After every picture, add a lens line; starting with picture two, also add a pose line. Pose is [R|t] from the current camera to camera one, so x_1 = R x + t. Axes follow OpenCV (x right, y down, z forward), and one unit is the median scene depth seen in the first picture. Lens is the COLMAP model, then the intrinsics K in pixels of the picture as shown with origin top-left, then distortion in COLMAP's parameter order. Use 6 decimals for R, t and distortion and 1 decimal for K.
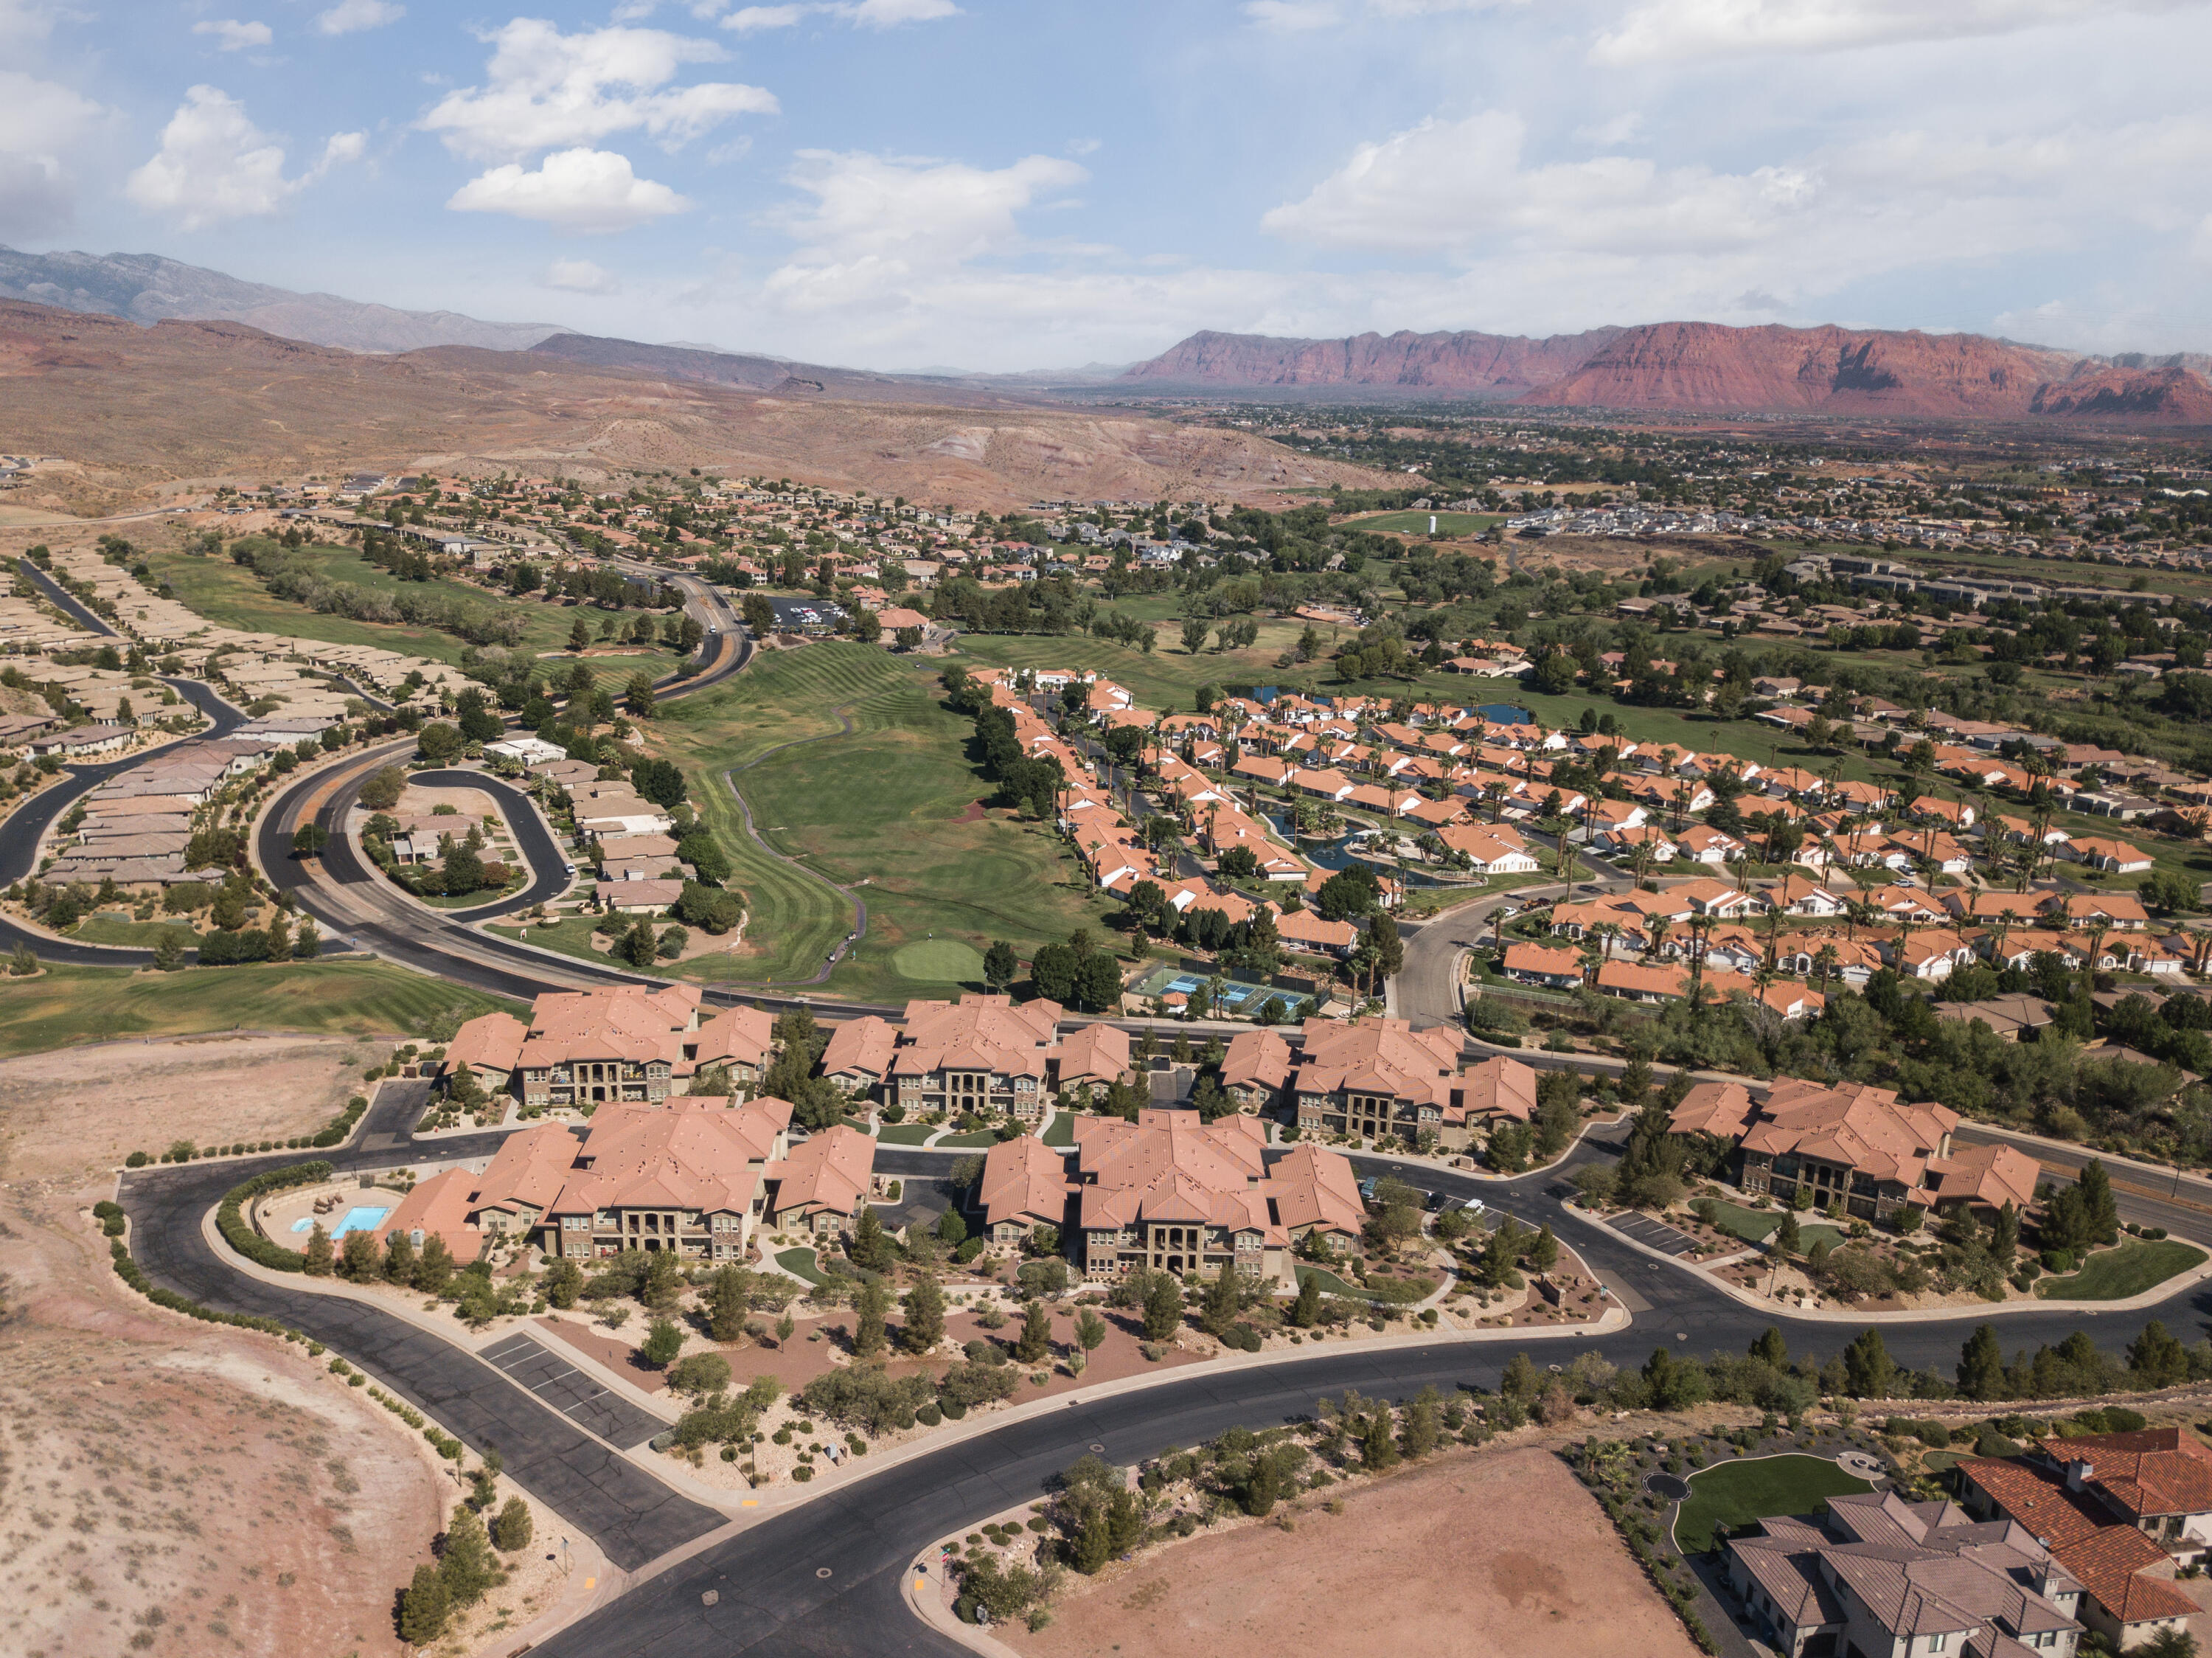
lens RADIAL K [[1697.1, 0, 1088.6], [0, 1697.1, 826.8], [0, 0, 1]] dist [0.008697, -0.012788]
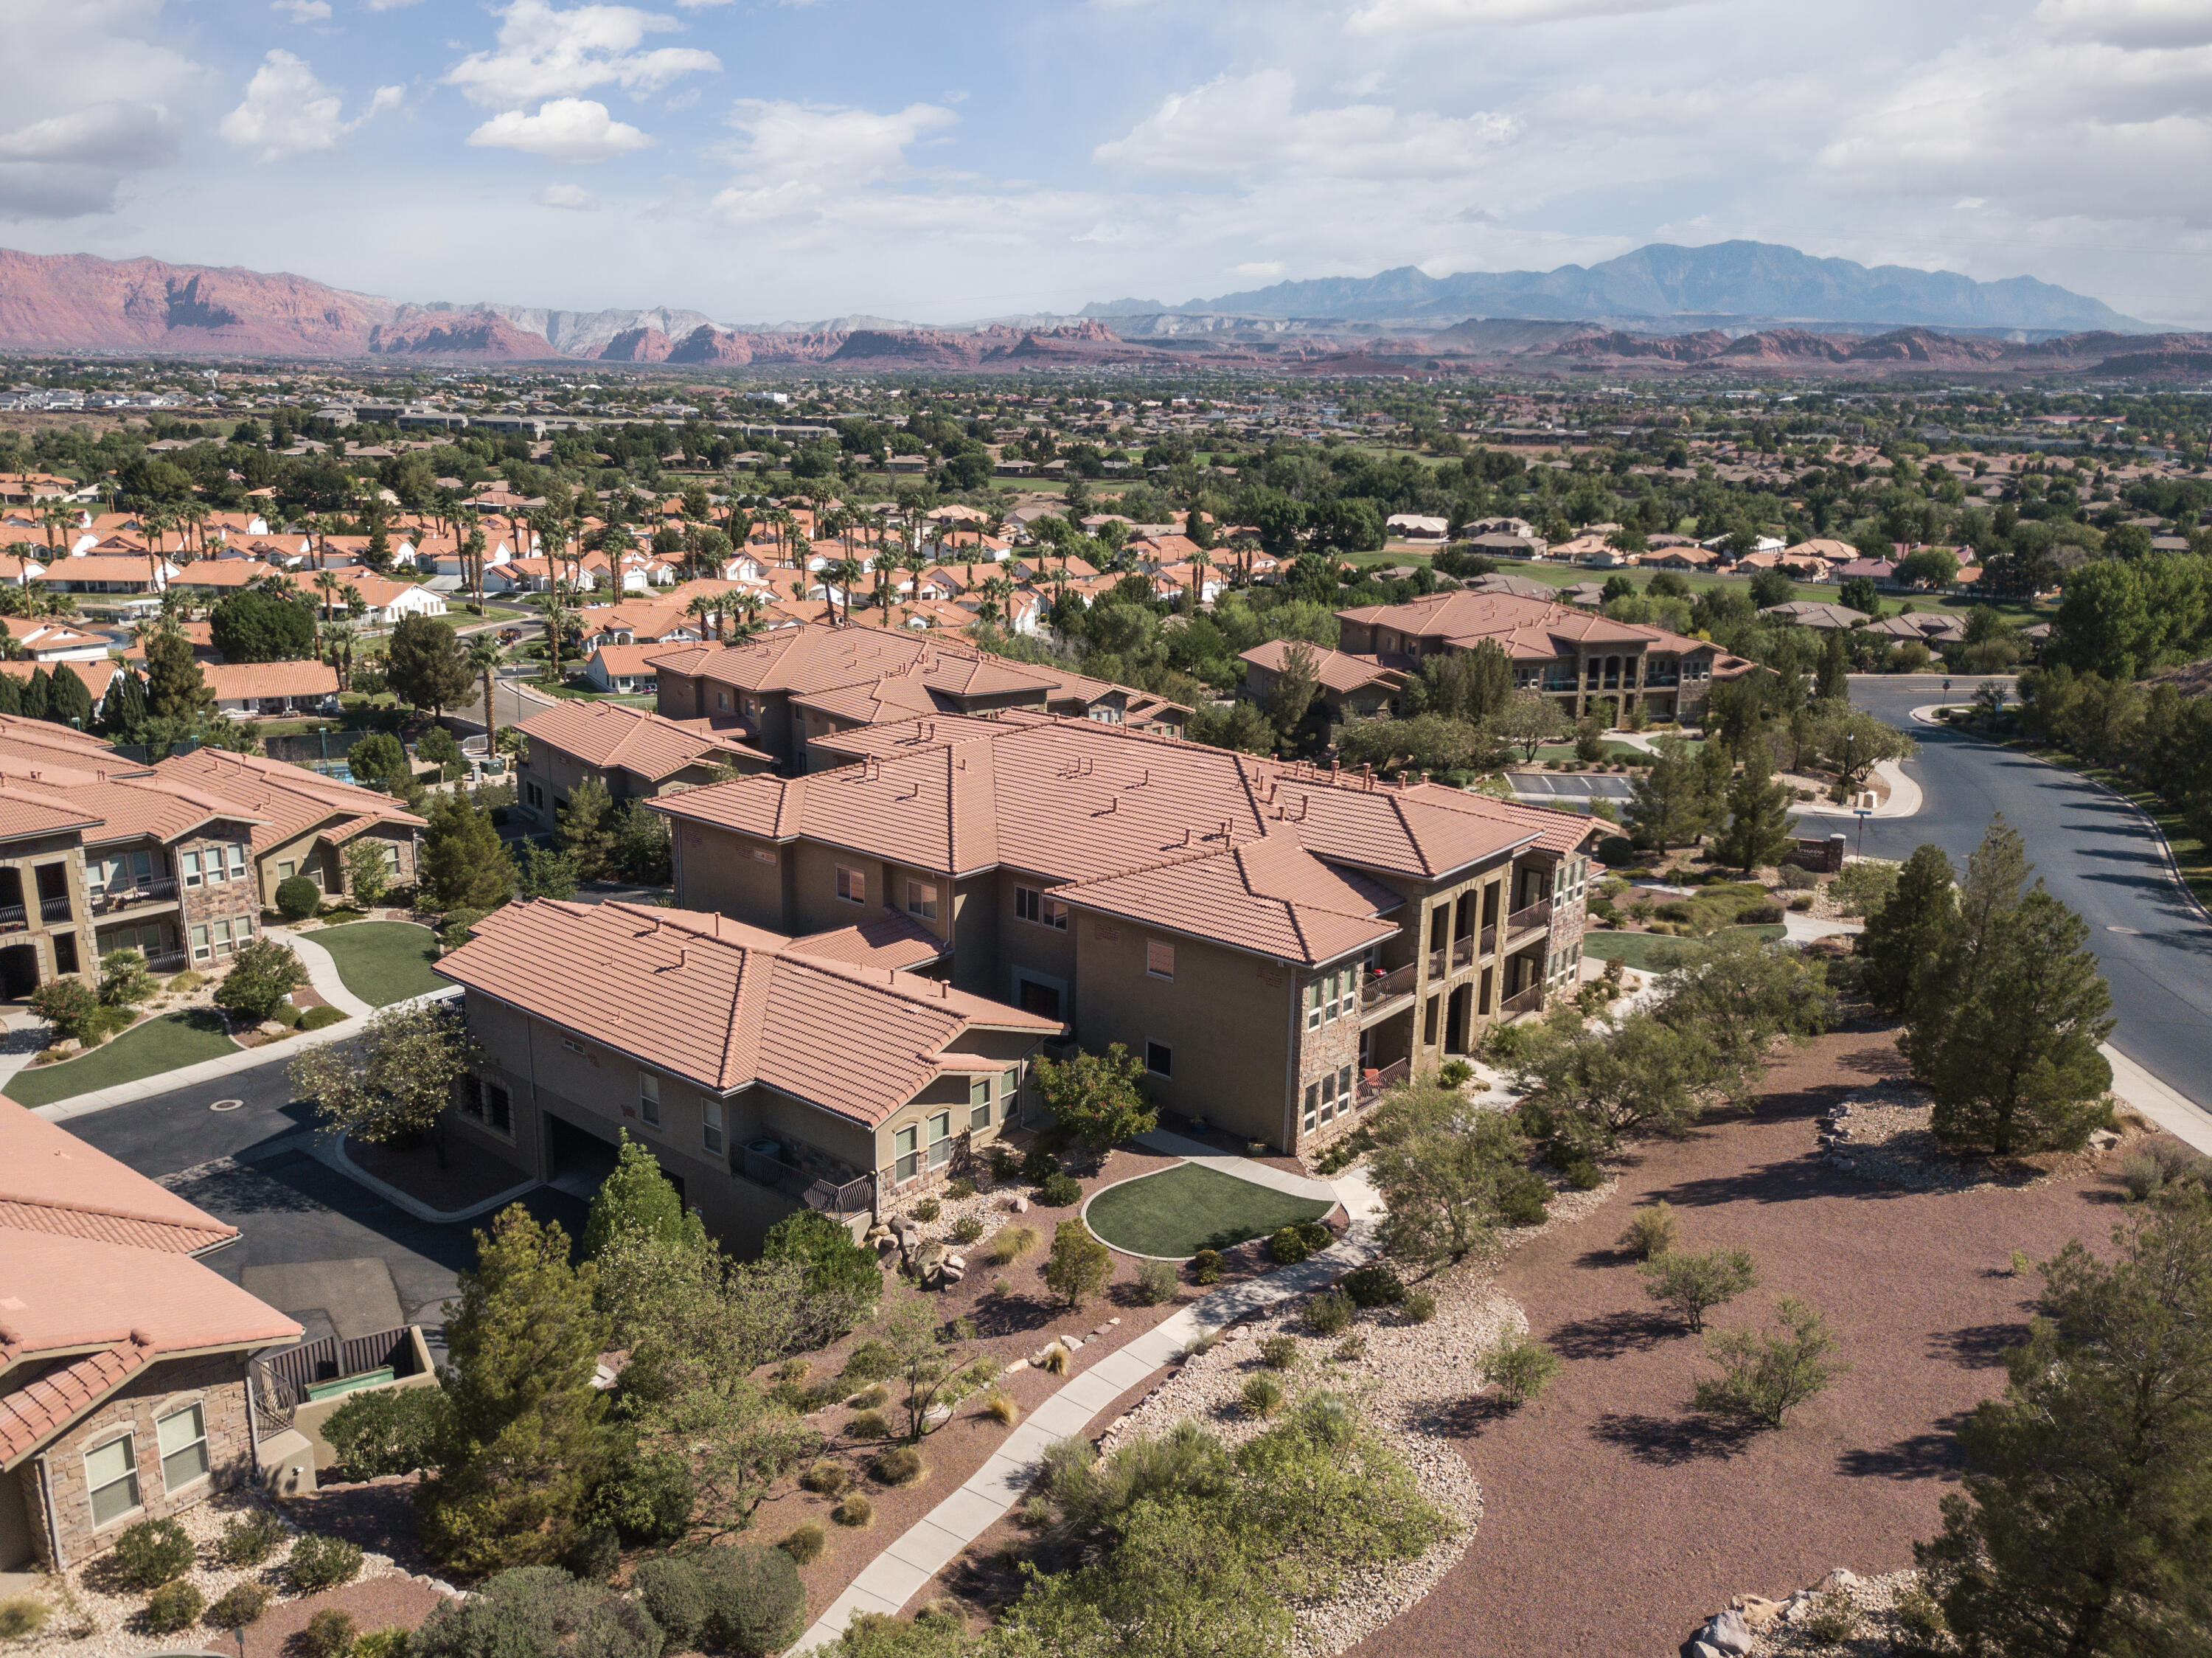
lens RADIAL K [[1686.2, 0, 1084.8], [0, 1686.2, 859.0], [0, 0, 1]] dist [-0.004959, -0.001744]
pose [[0.629336, -0.218055, 0.745914, -0.183026], [0.183465, 0.974385, 0.130053, 0.153593], [-0.755167, 0.055002, 0.653221, 0.733375]]
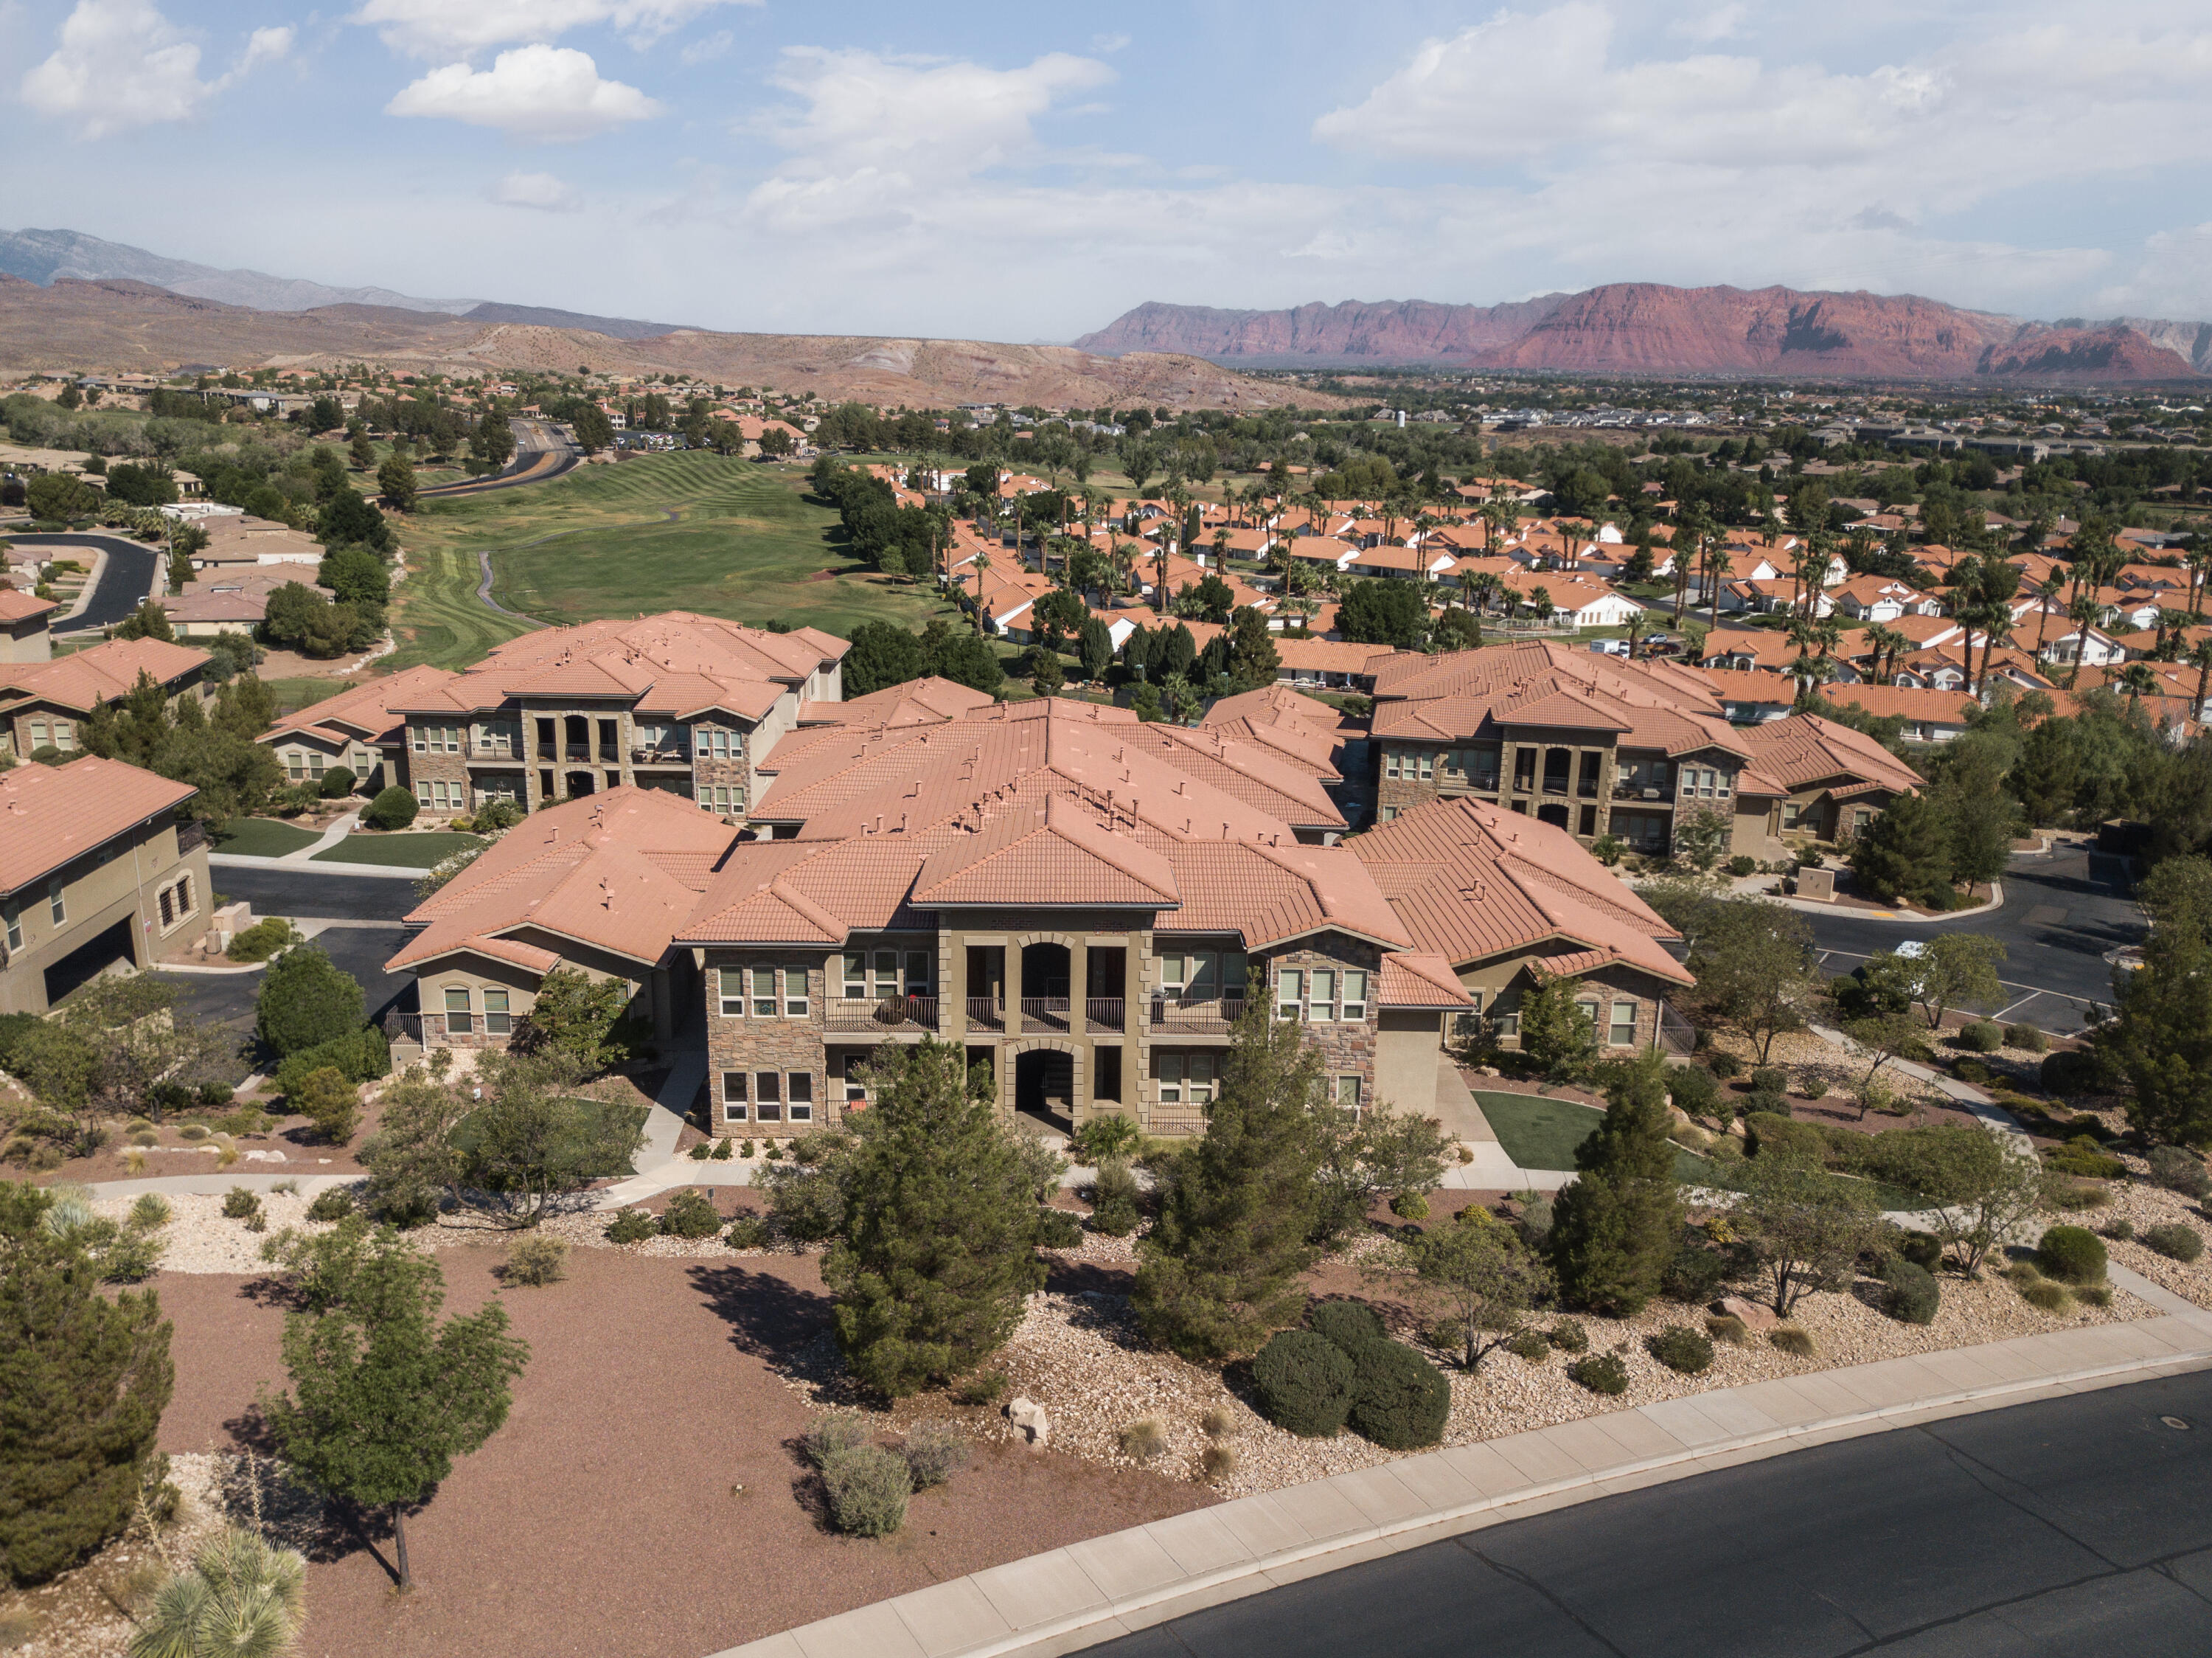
lens RADIAL K [[1701.0, 0, 1092.6], [0, 1701.0, 831.6], [0, 0, 1]] dist [0.004239, -0.011507]
pose [[0.999431, -0.013708, 0.030824, 0.043829], [0.013289, 0.999817, 0.013741, 0.184968], [-0.031007, -0.013323, 0.999430, 0.633989]]
